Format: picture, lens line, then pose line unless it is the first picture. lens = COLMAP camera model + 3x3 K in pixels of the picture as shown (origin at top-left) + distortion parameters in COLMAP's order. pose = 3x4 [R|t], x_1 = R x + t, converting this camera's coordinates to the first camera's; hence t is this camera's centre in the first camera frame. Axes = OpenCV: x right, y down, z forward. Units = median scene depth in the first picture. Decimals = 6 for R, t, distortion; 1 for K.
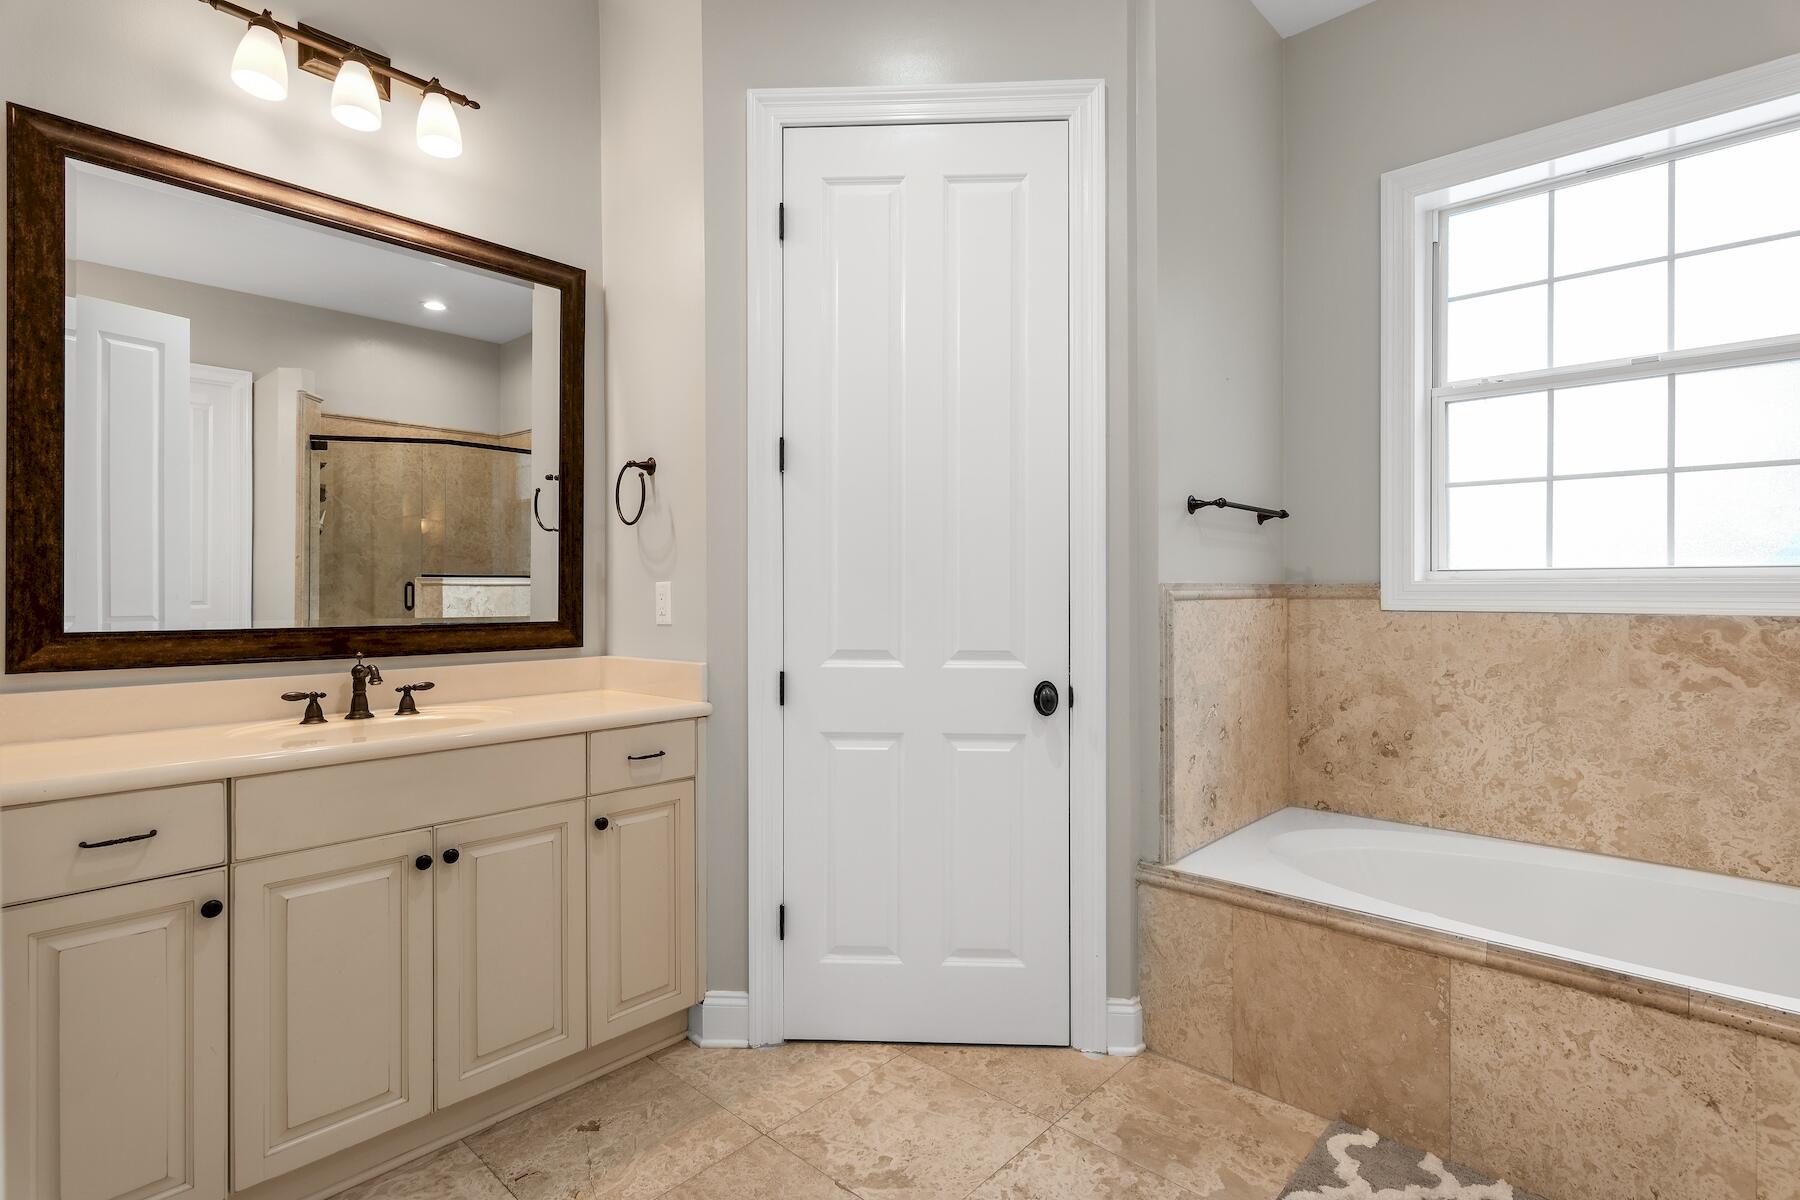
lens RADIAL K [[866.5, 0, 907.2], [0, 866.5, 592.1], [0, 0, 1]] dist [-0.003832, -0.000732]
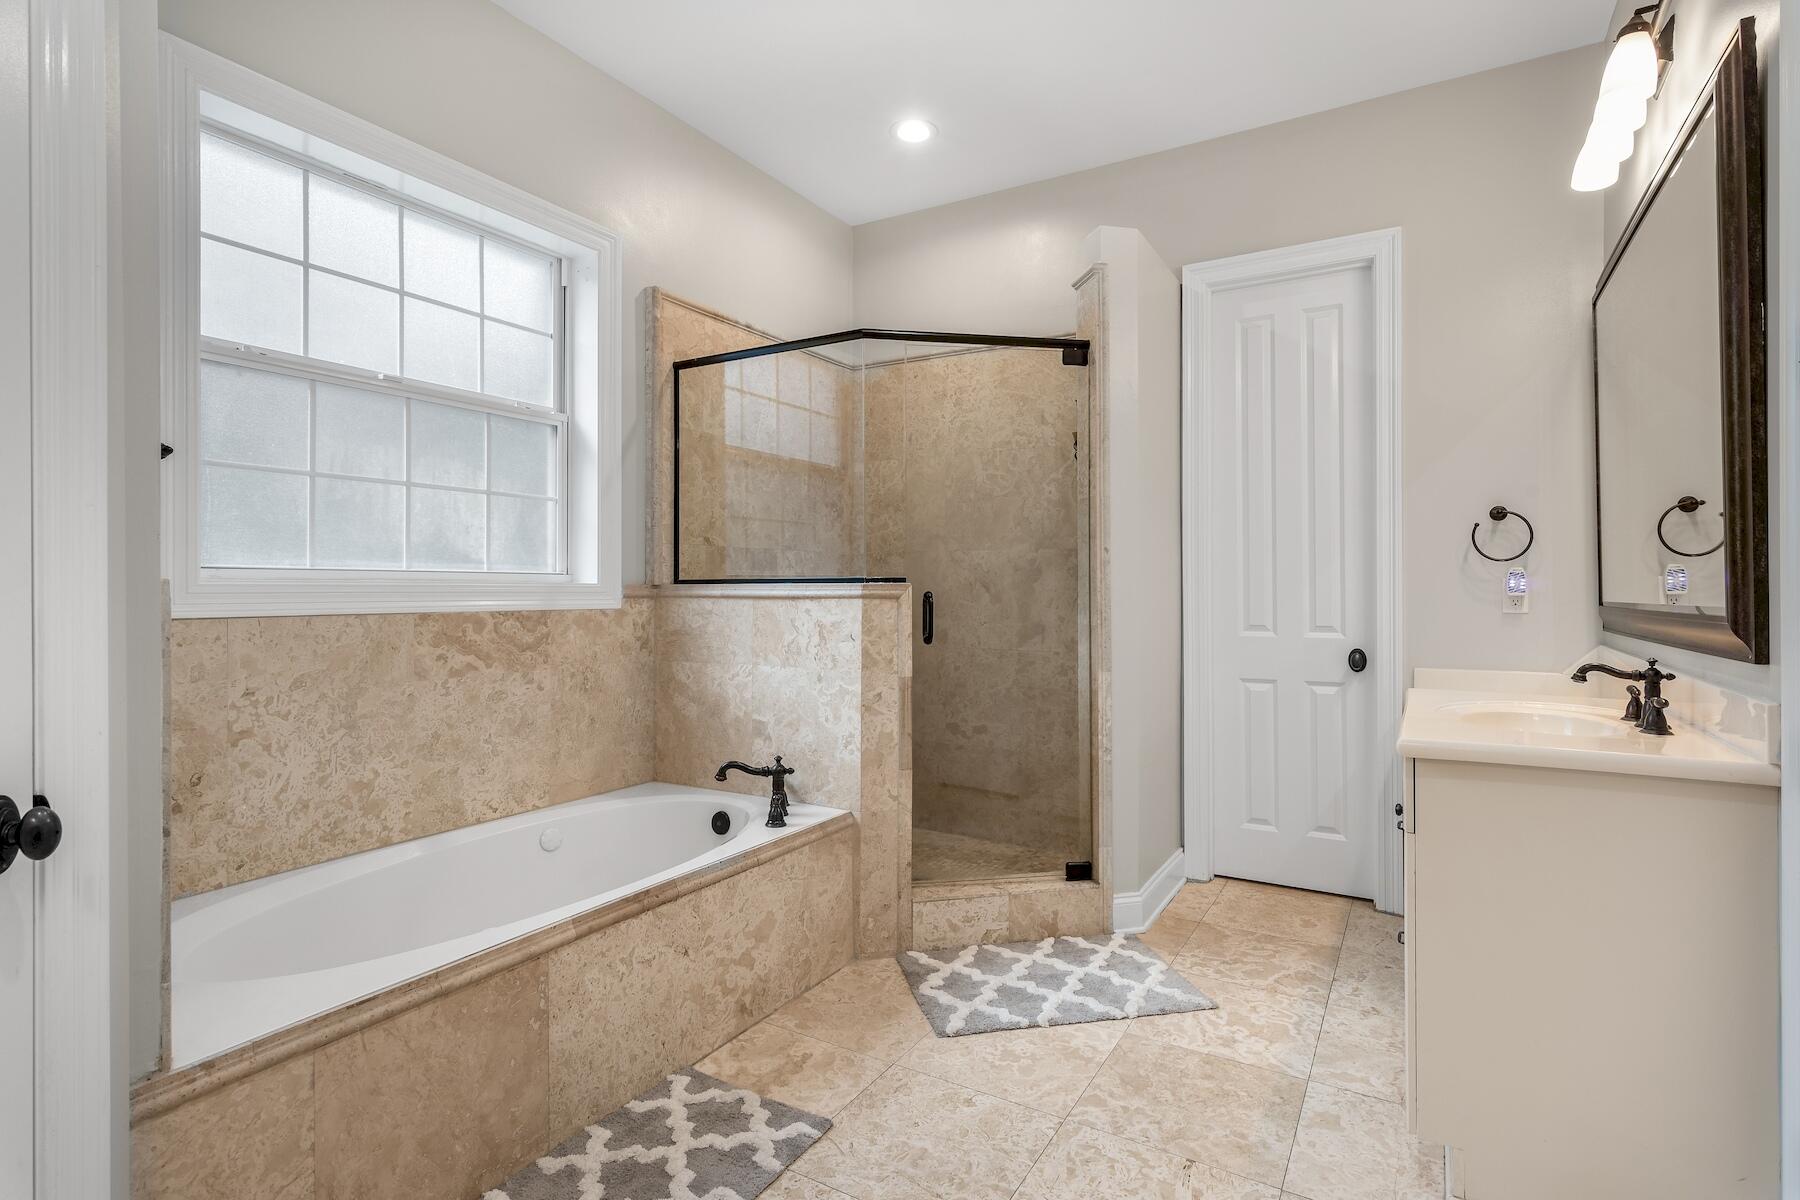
lens RADIAL K [[866.5, 0, 909.4], [0, 866.5, 591.1], [0, 0, 1]] dist [-0.003832, -0.000732]
pose [[-0.202231, 0.000444, 0.979338, -0.354525], [0.007935, 0.999968, 0.001186, 0.001349], [-0.979306, 0.008011, -0.202228, 0.614664]]
